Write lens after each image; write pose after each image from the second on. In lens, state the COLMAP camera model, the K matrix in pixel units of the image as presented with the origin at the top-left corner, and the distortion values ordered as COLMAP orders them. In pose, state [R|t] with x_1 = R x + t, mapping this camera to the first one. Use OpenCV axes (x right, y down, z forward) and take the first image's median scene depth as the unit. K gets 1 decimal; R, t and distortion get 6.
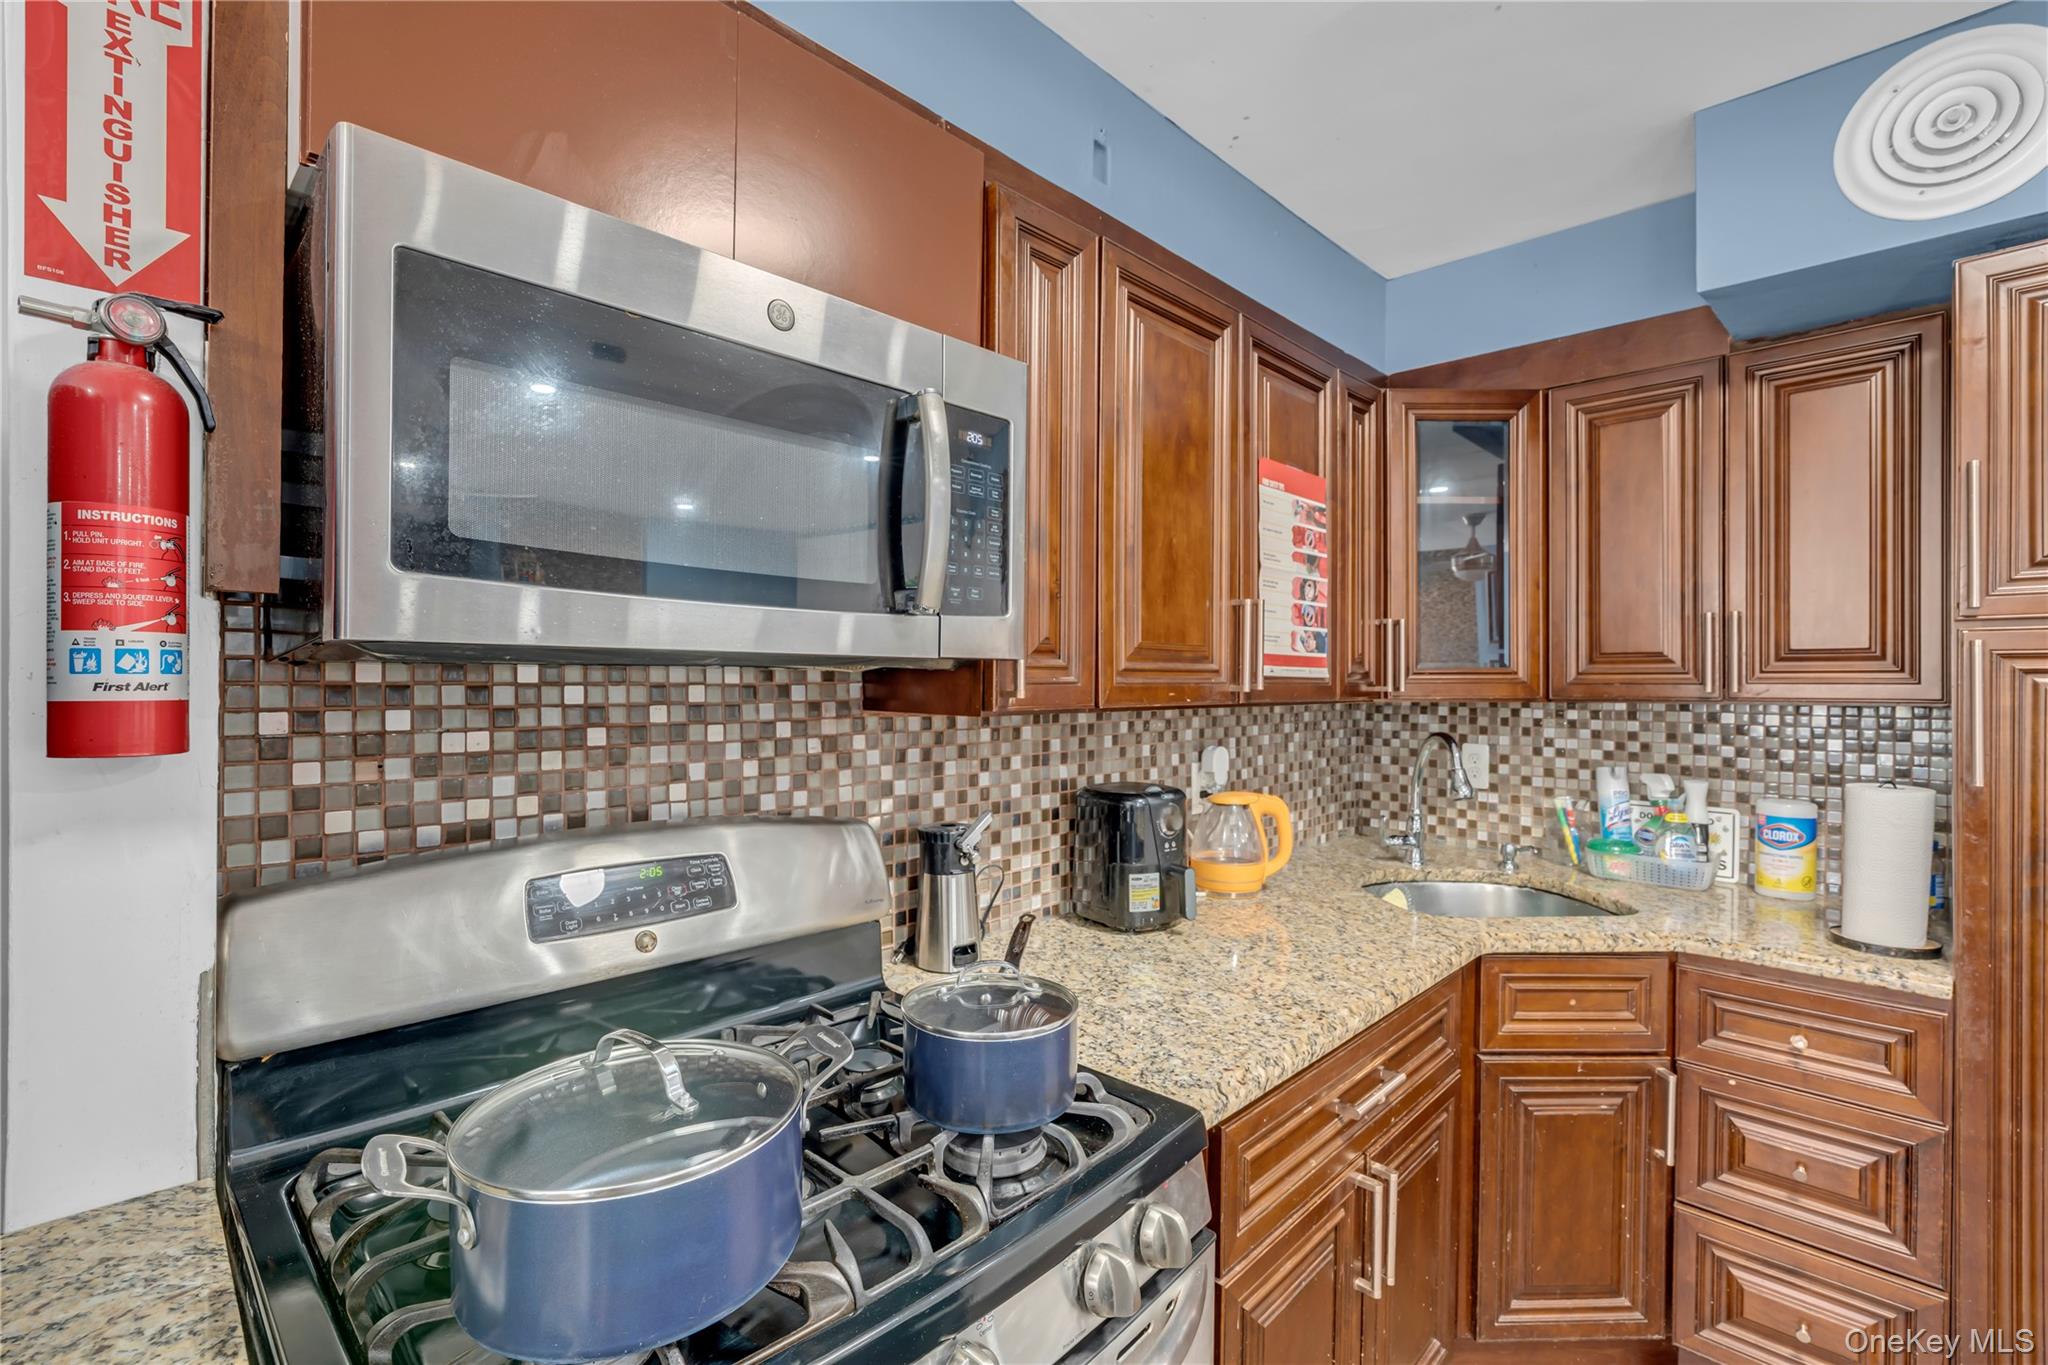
lens RADIAL K [[922.2, 0, 1030.7], [0, 922.2, 678.1], [0, 0, 1]] dist [-0.007795, 0.002016]
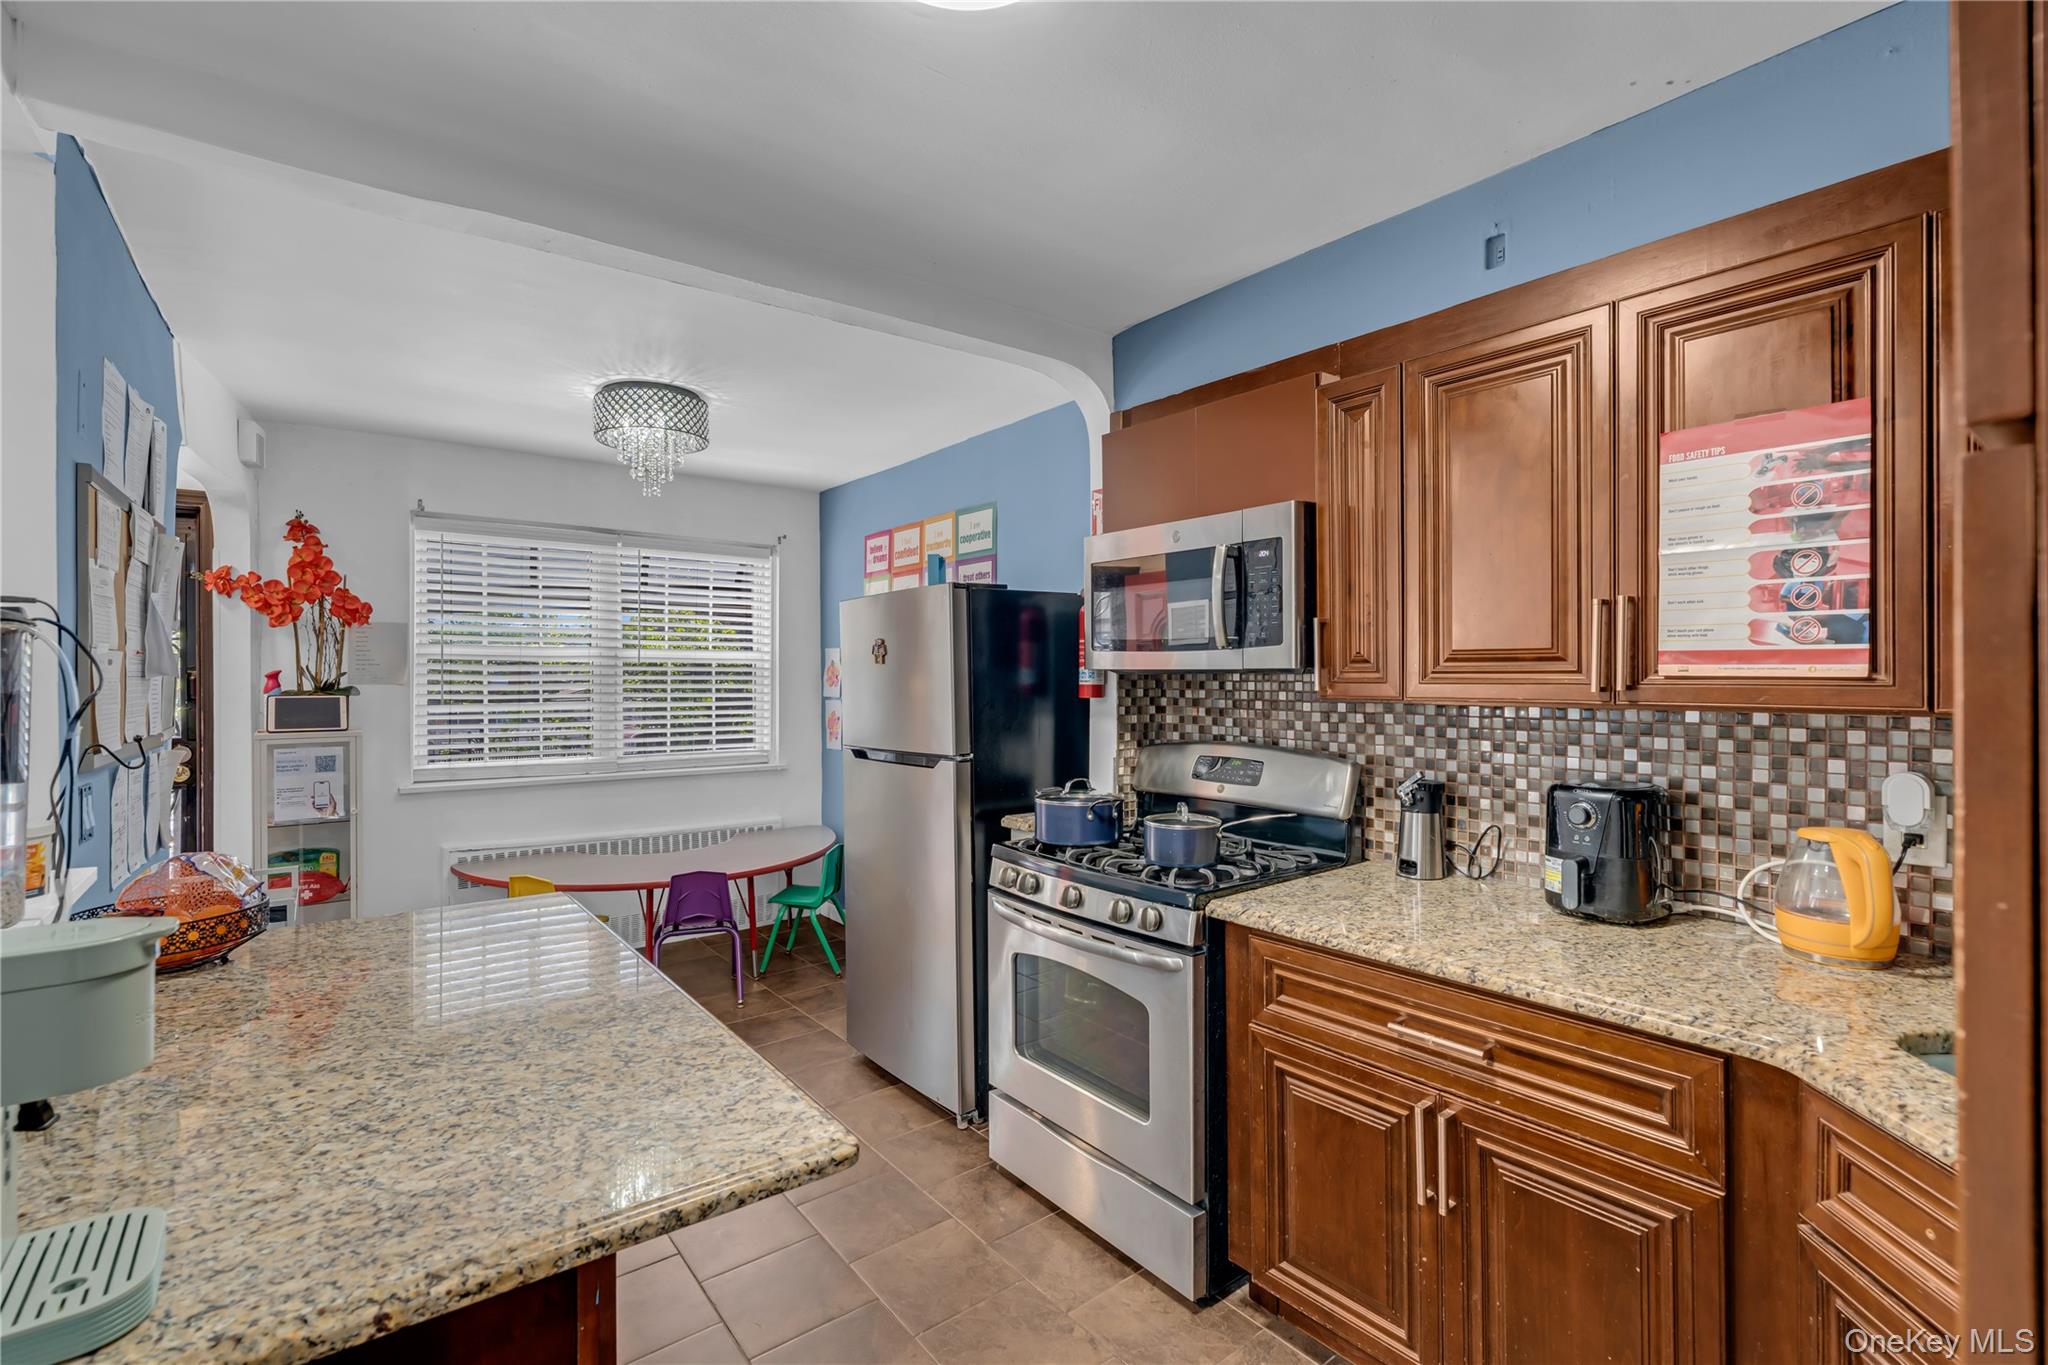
lens RADIAL K [[922.2, 0, 1025.3], [0, 922.2, 673.2], [0, 0, 1]] dist [-0.007795, 0.002016]
pose [[-0.140905, -0.005043, -0.990010, 1.564162], [0.002111, 0.999983, -0.005394, -0.001915], [0.990021, -0.002850, -0.140892, 0.643584]]
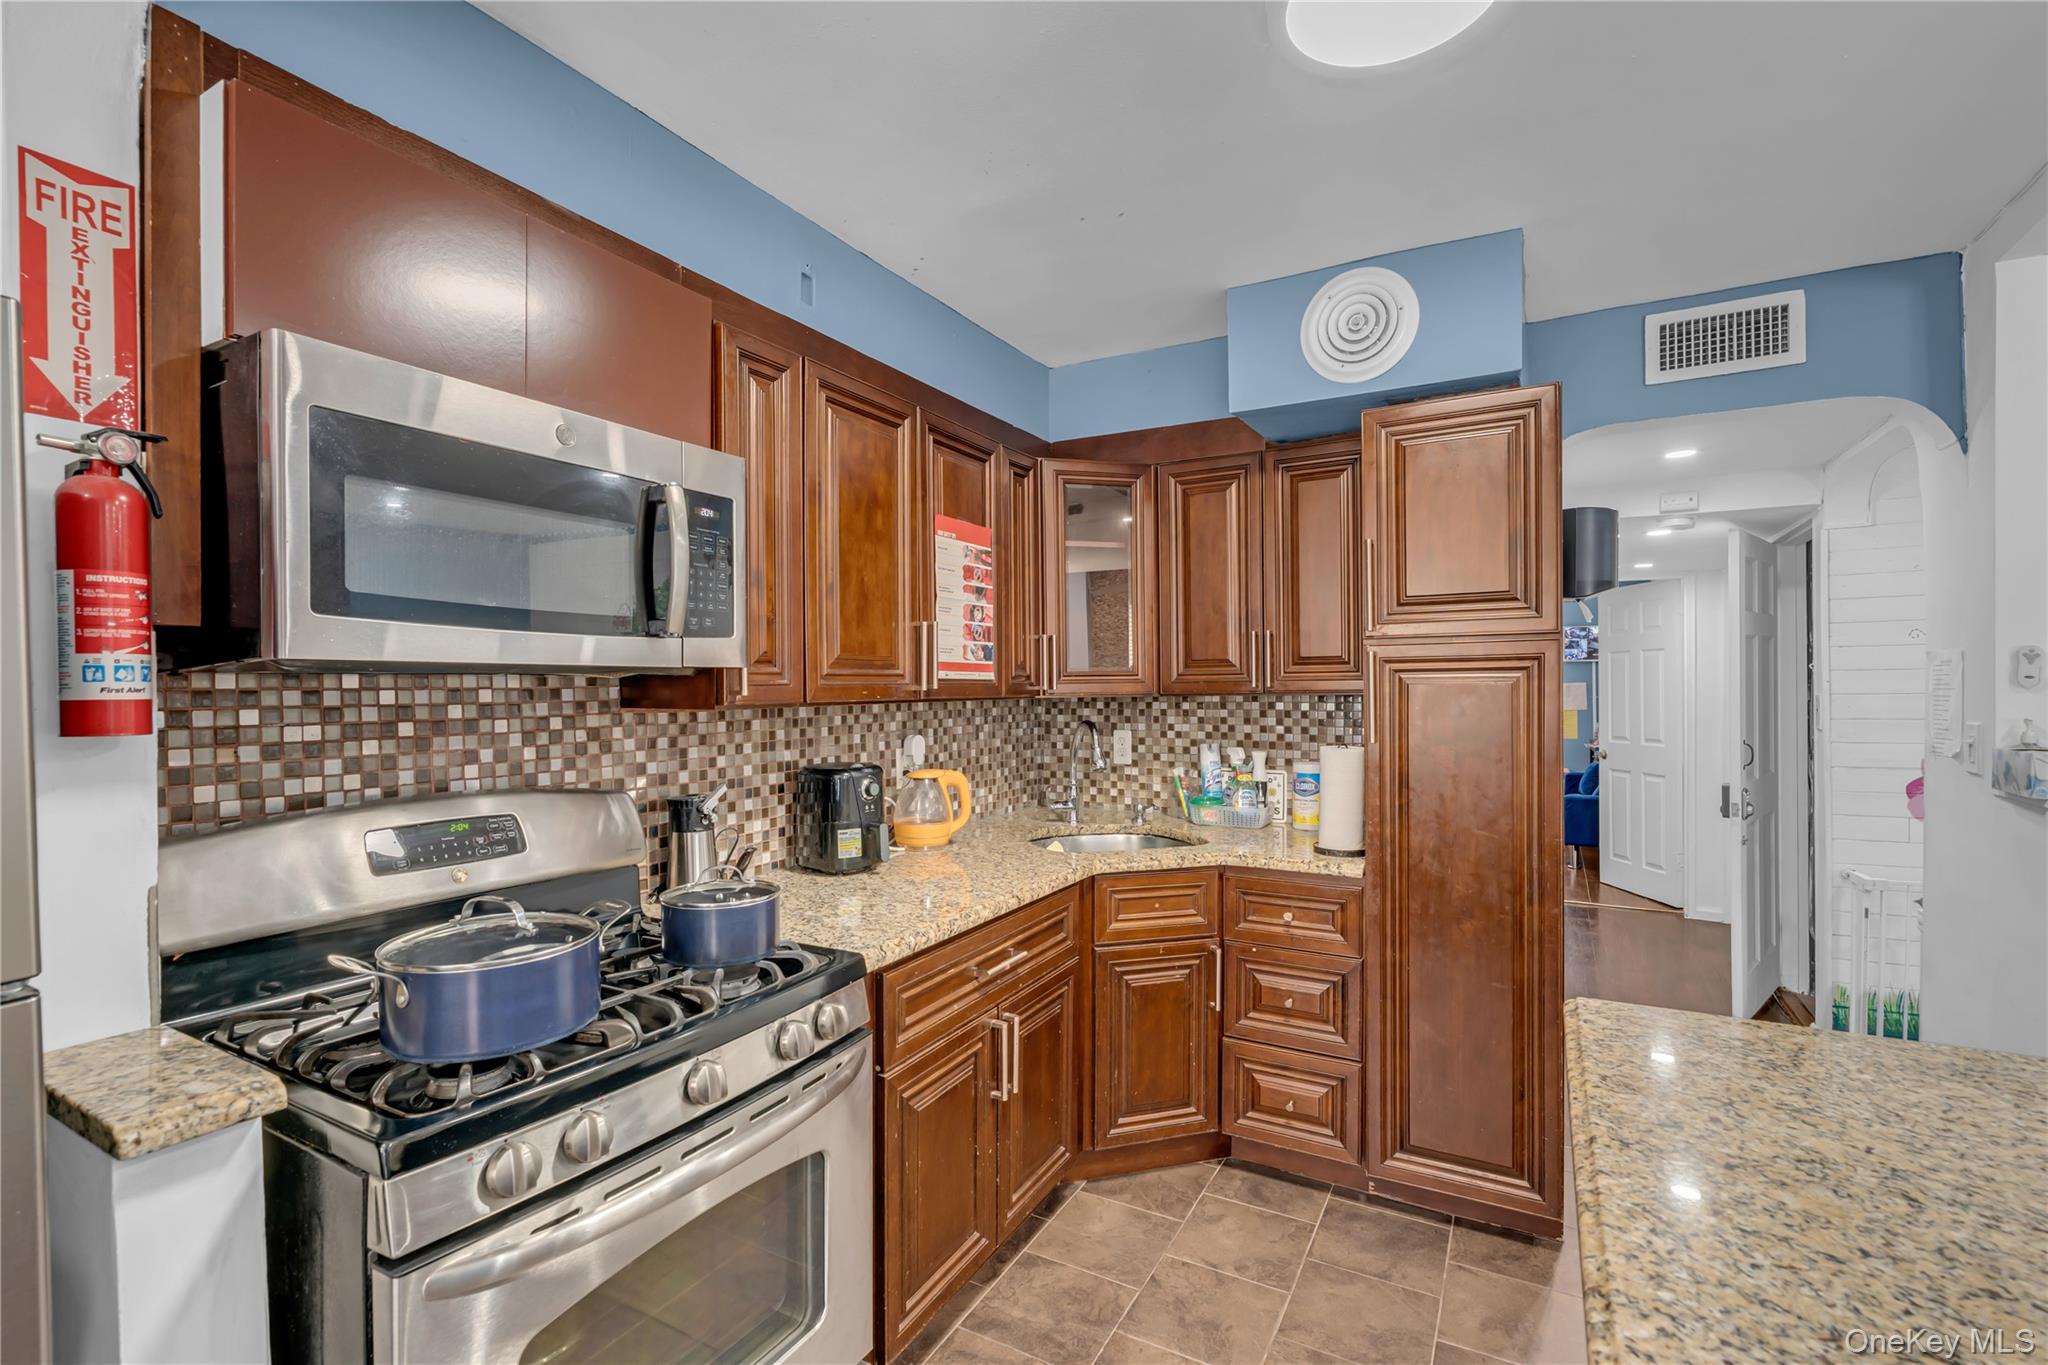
lens RADIAL K [[922.2, 0, 1021.7], [0, 922.2, 692.3], [0, 0, 1]] dist [-0.007795, 0.002016]
pose [[0.967987, -0.013599, 0.250631, 0.040952], [0.011502, 0.999886, 0.009831, 0.007365], [-0.250736, -0.006634, 0.968033, -0.410801]]
